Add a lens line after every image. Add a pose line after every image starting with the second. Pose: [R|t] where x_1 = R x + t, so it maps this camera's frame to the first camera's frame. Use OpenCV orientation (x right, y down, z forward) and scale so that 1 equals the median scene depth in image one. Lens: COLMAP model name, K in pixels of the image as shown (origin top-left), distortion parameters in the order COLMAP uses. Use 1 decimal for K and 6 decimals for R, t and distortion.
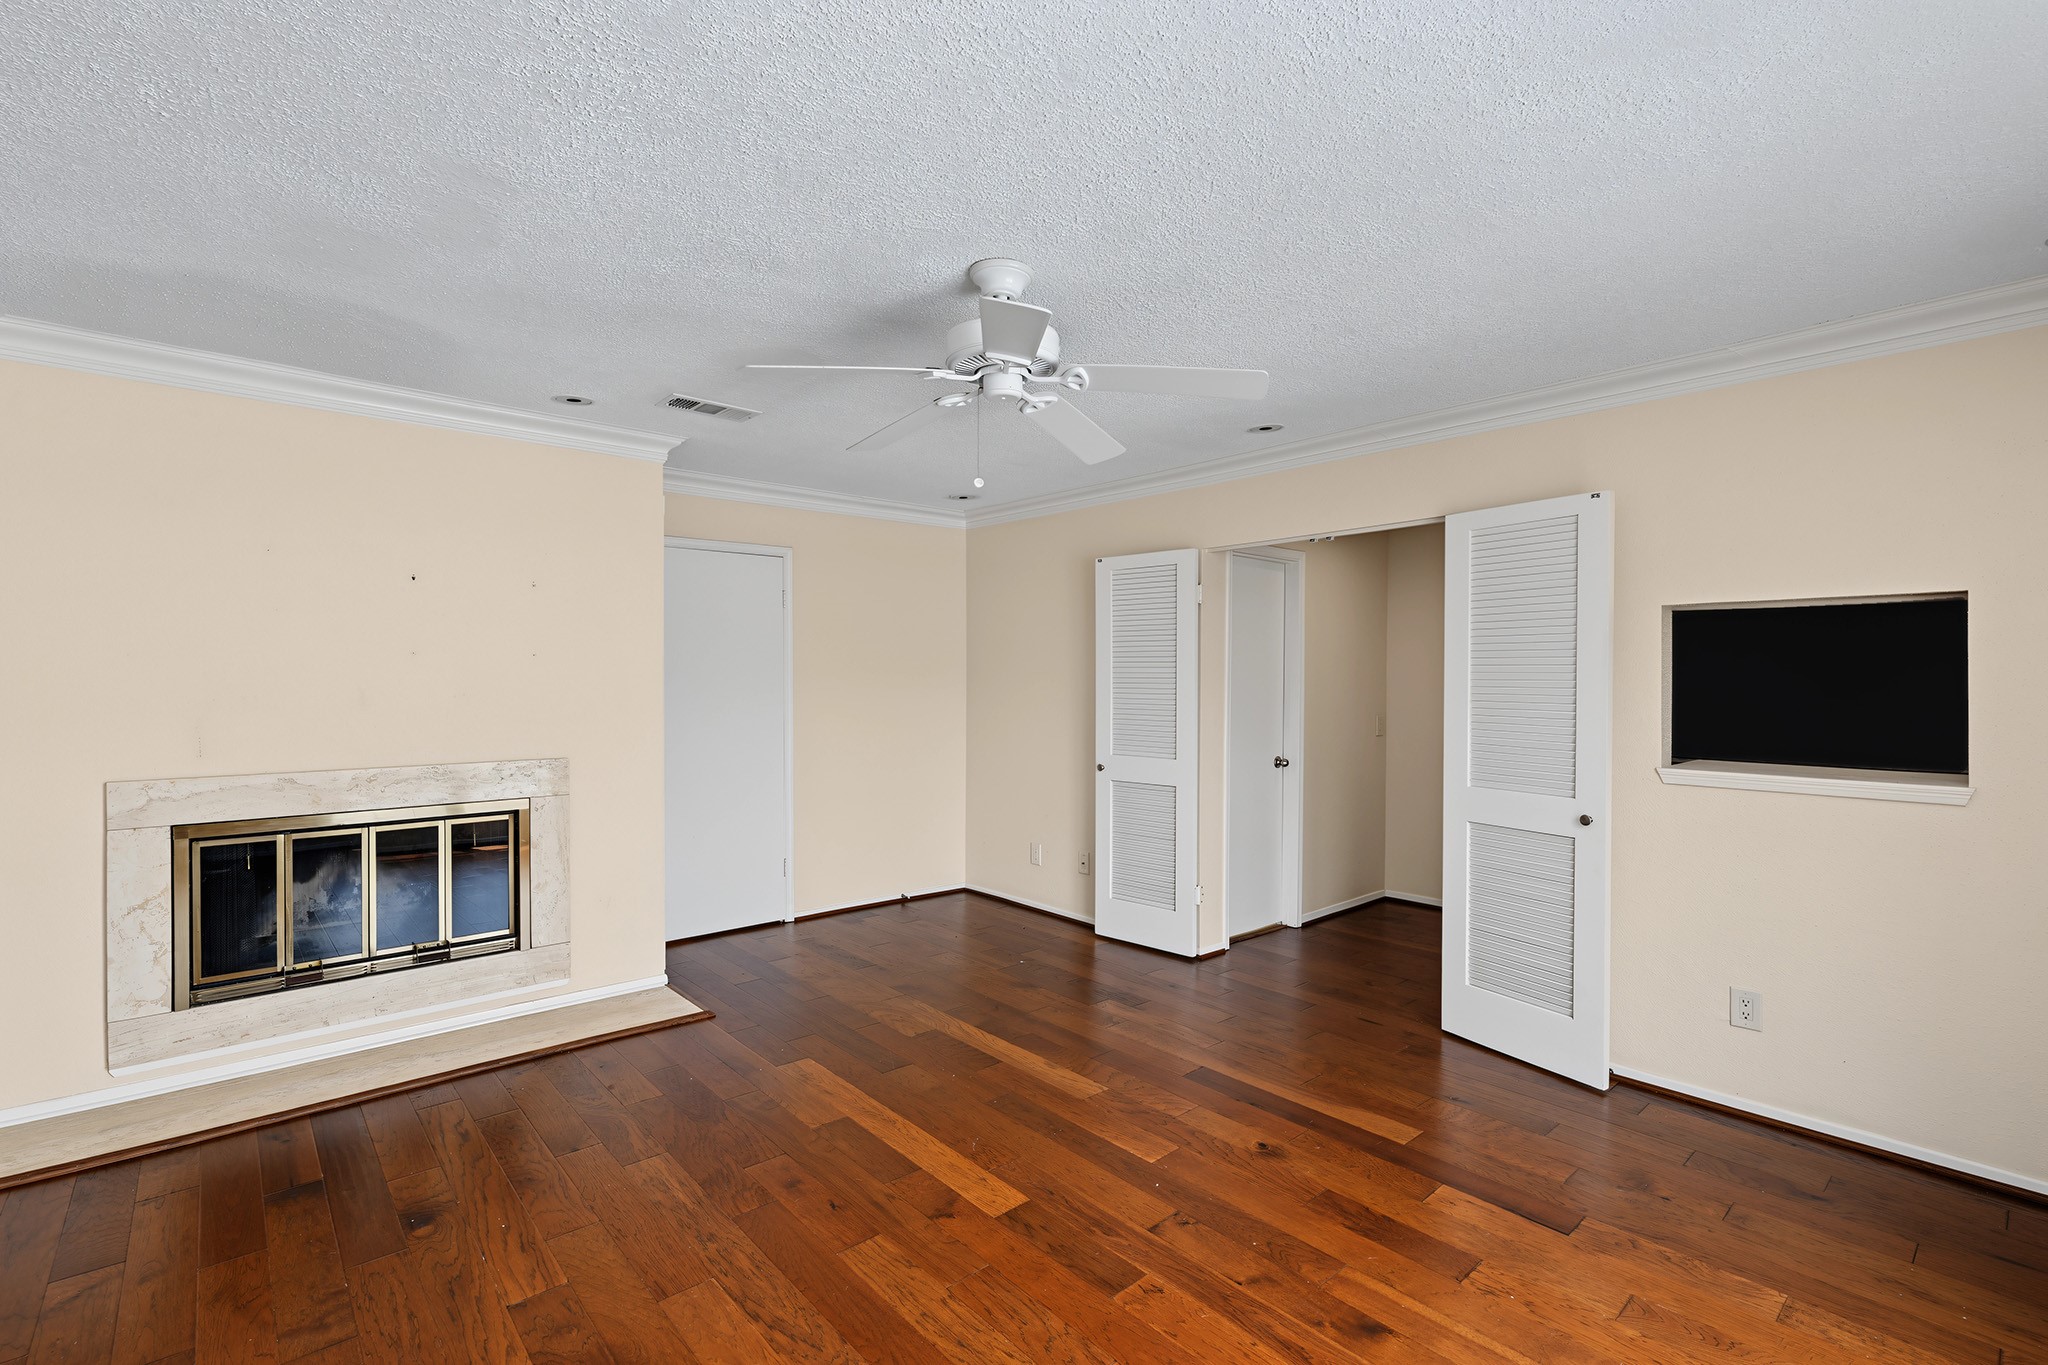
lens RADIAL K [[930.9, 0, 1024.0], [0, 930.9, 682.5], [0, 0, 1]] dist [0.002327, 0.000313]
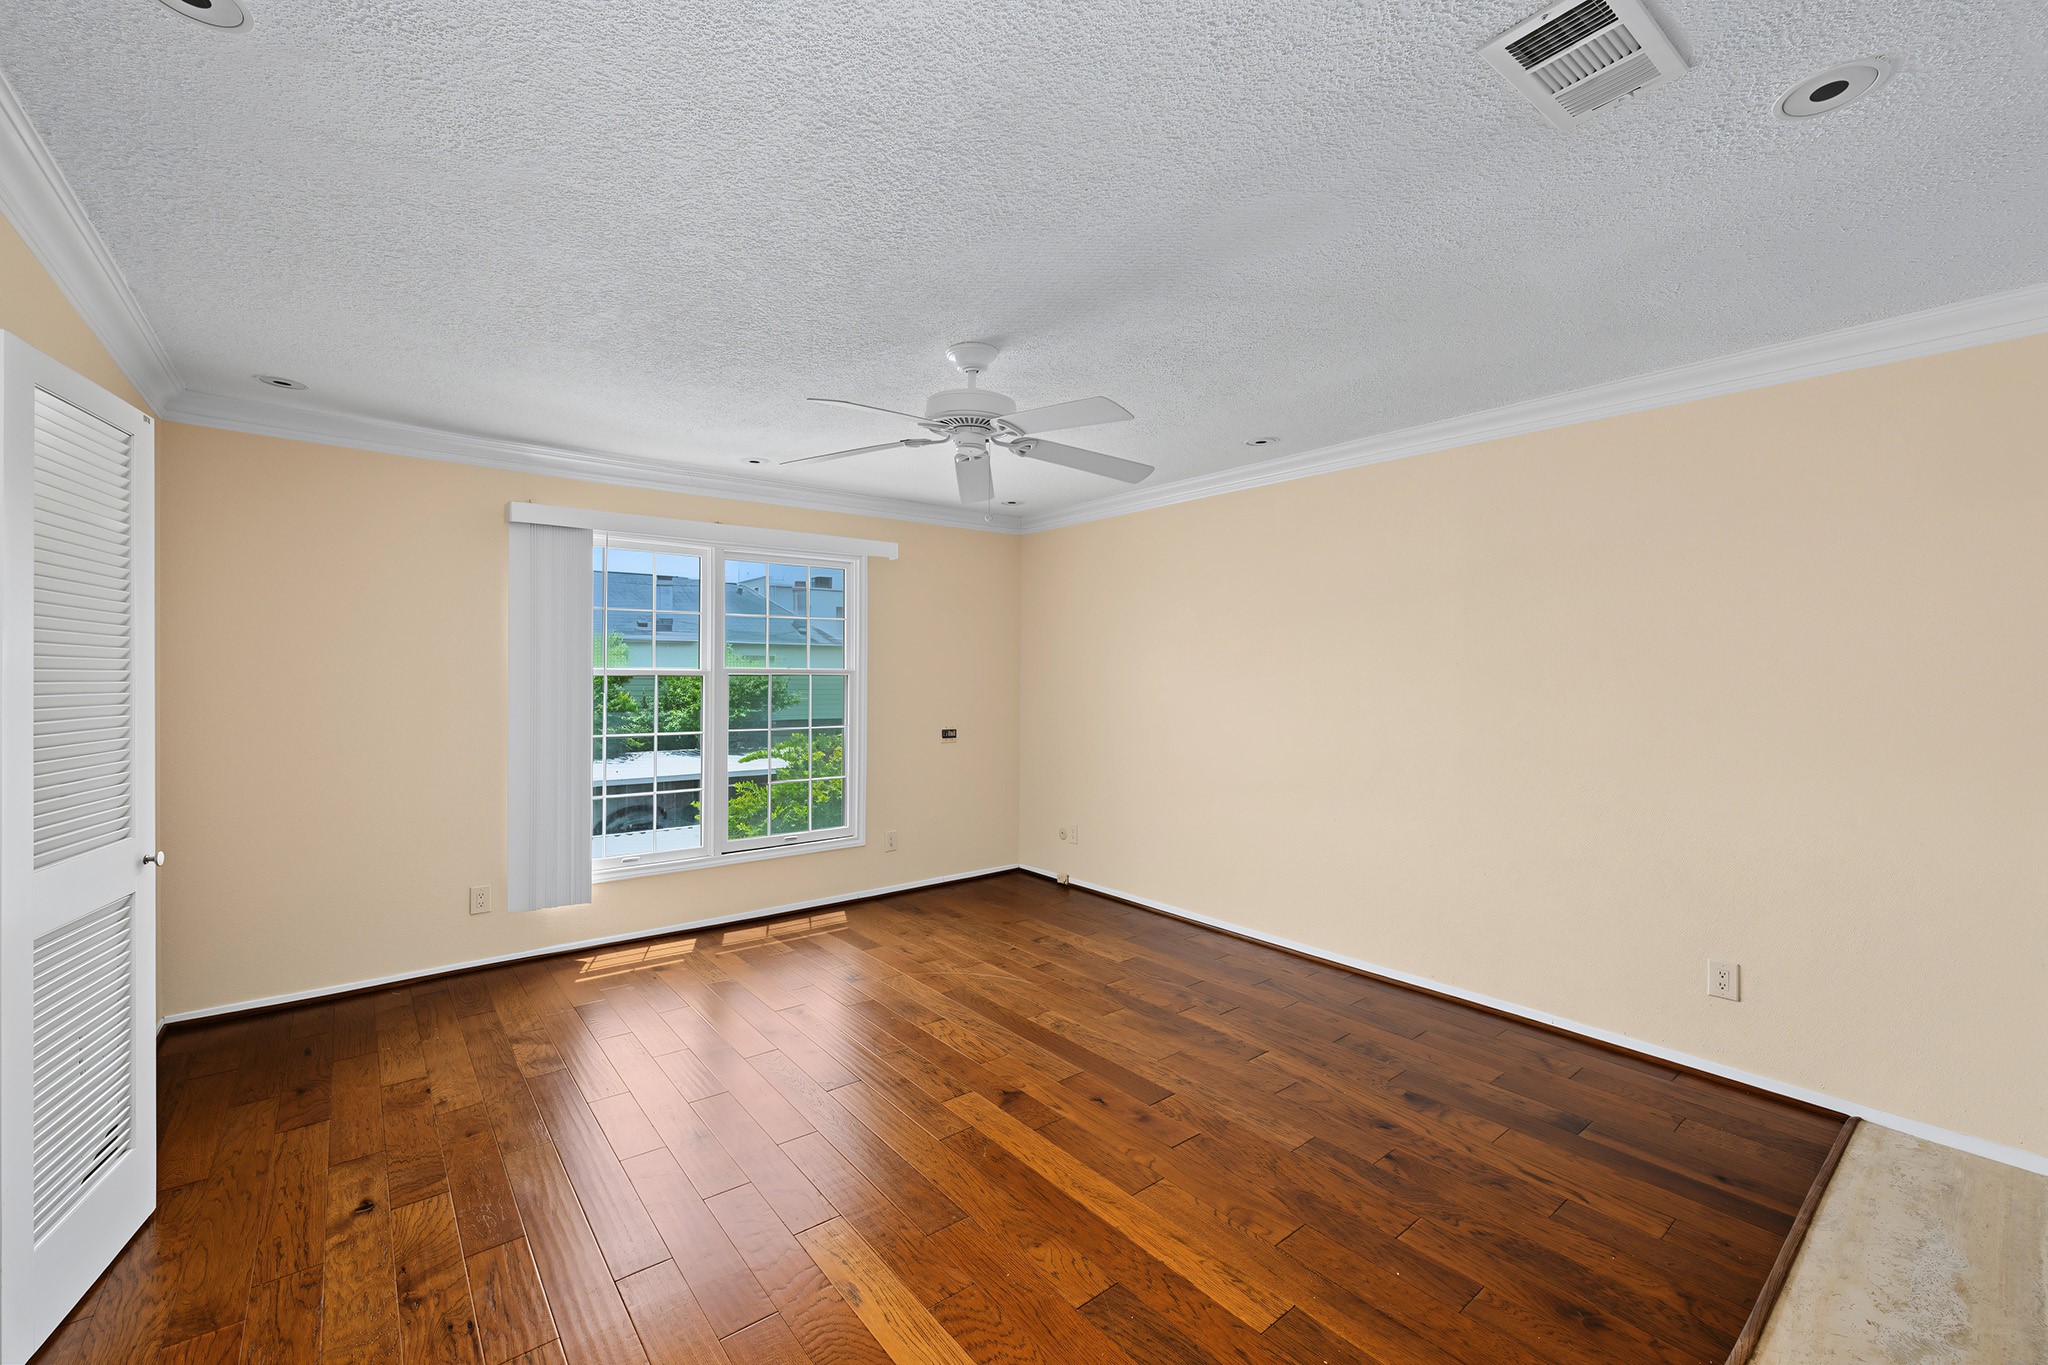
lens RADIAL K [[837.1, 0, 1024.0], [0, 837.1, 682.5], [0, 0, 1]] dist [0.000018, -0.000003]
pose [[-0.999134, -0.008882, 0.040638, -0.129839], [-0.008340, 0.999874, 0.013498, -0.009133], [-0.040753, 0.013148, -0.999083, 1.914680]]
